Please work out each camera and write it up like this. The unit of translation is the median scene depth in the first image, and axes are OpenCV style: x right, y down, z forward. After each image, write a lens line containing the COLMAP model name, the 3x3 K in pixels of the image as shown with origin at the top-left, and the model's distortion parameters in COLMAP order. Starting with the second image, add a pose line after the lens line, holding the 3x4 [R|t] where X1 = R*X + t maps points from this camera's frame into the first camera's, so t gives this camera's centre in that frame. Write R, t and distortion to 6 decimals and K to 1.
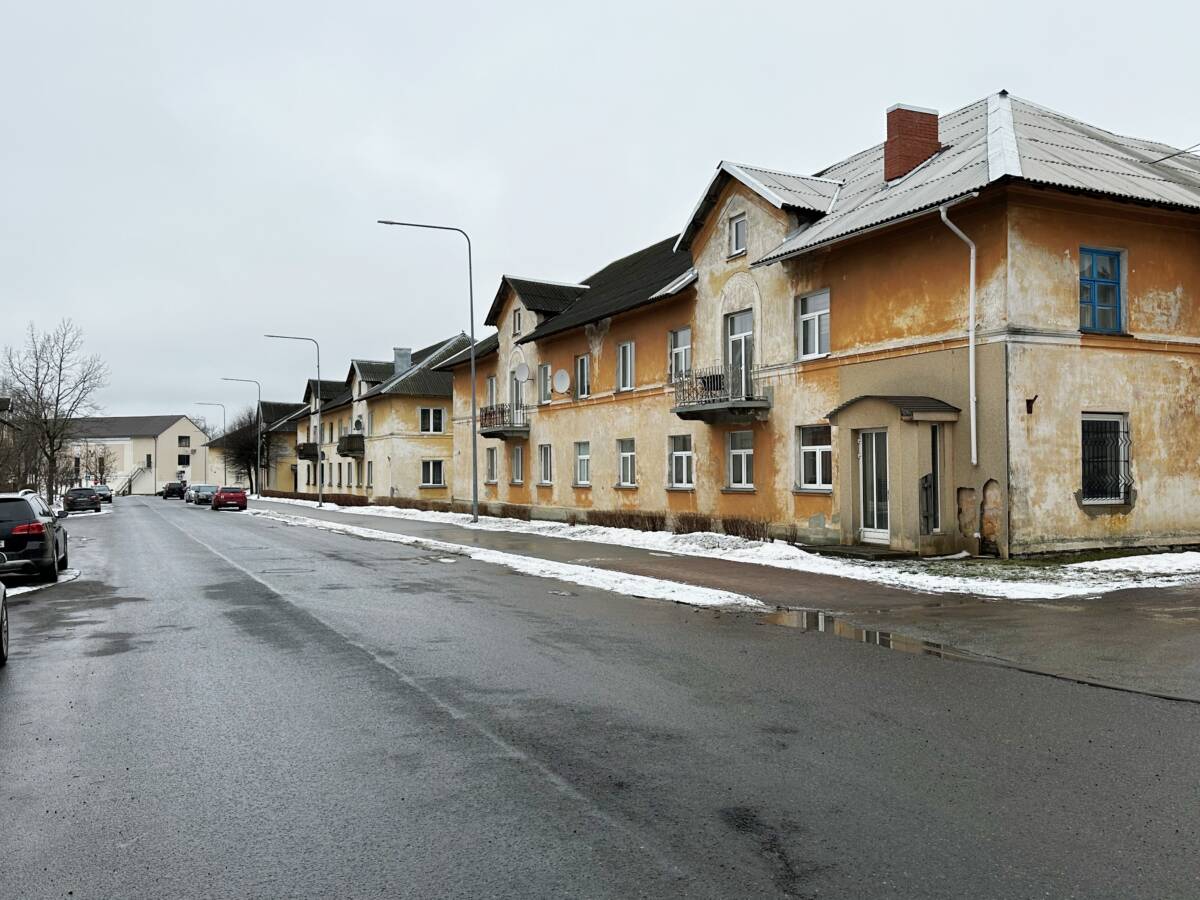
lens RADIAL K [[1010.8, 0, 602.0], [0, 1010.8, 447.3], [0, 0, 1]] dist [0.105366, -0.159958]
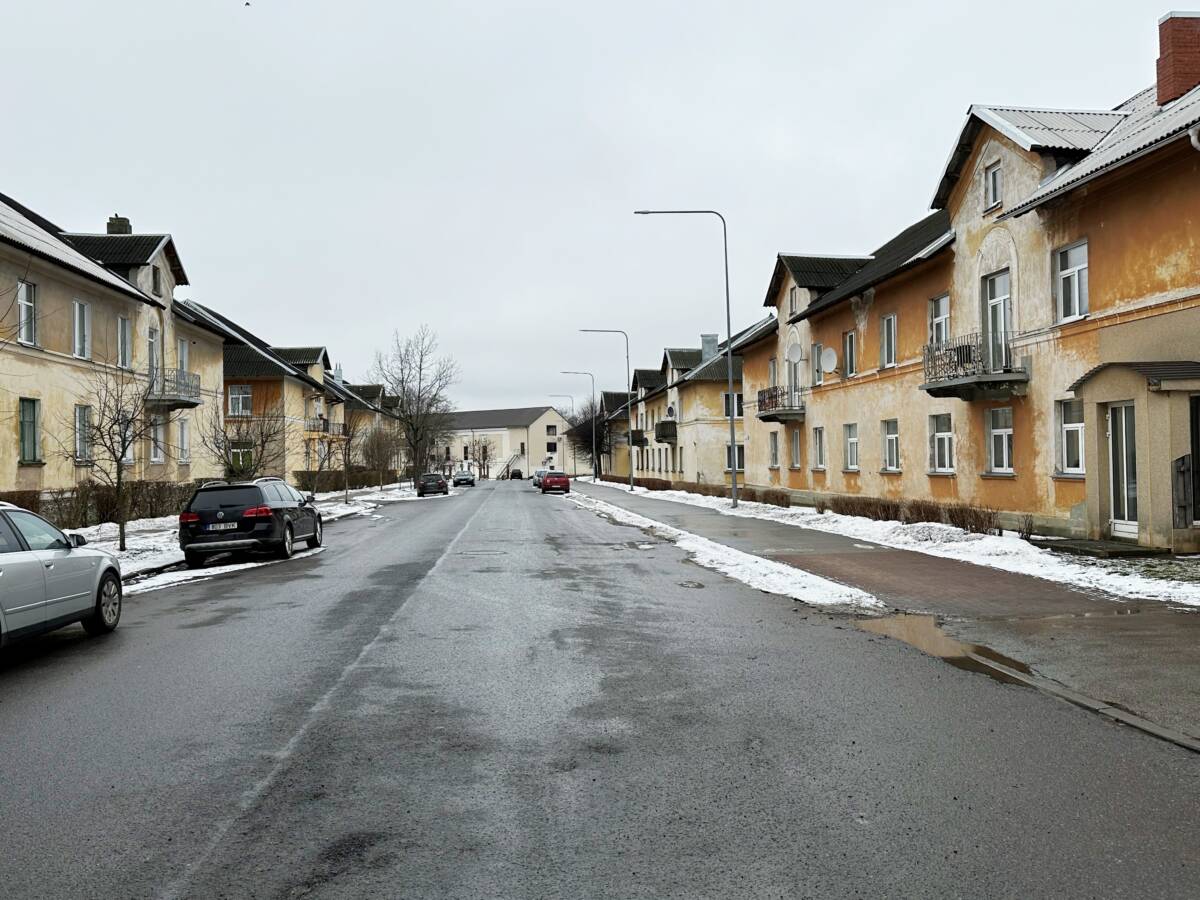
lens RADIAL K [[1010.8, 0, 593.8], [0, 1010.8, 451.8], [0, 0, 1]] dist [0.105366, -0.159958]
pose [[0.937470, -0.012675, -0.347834, 0.111642], [0.019792, 0.999661, 0.016914, -0.000002], [0.347502, -0.022740, 0.937403, 0.037934]]
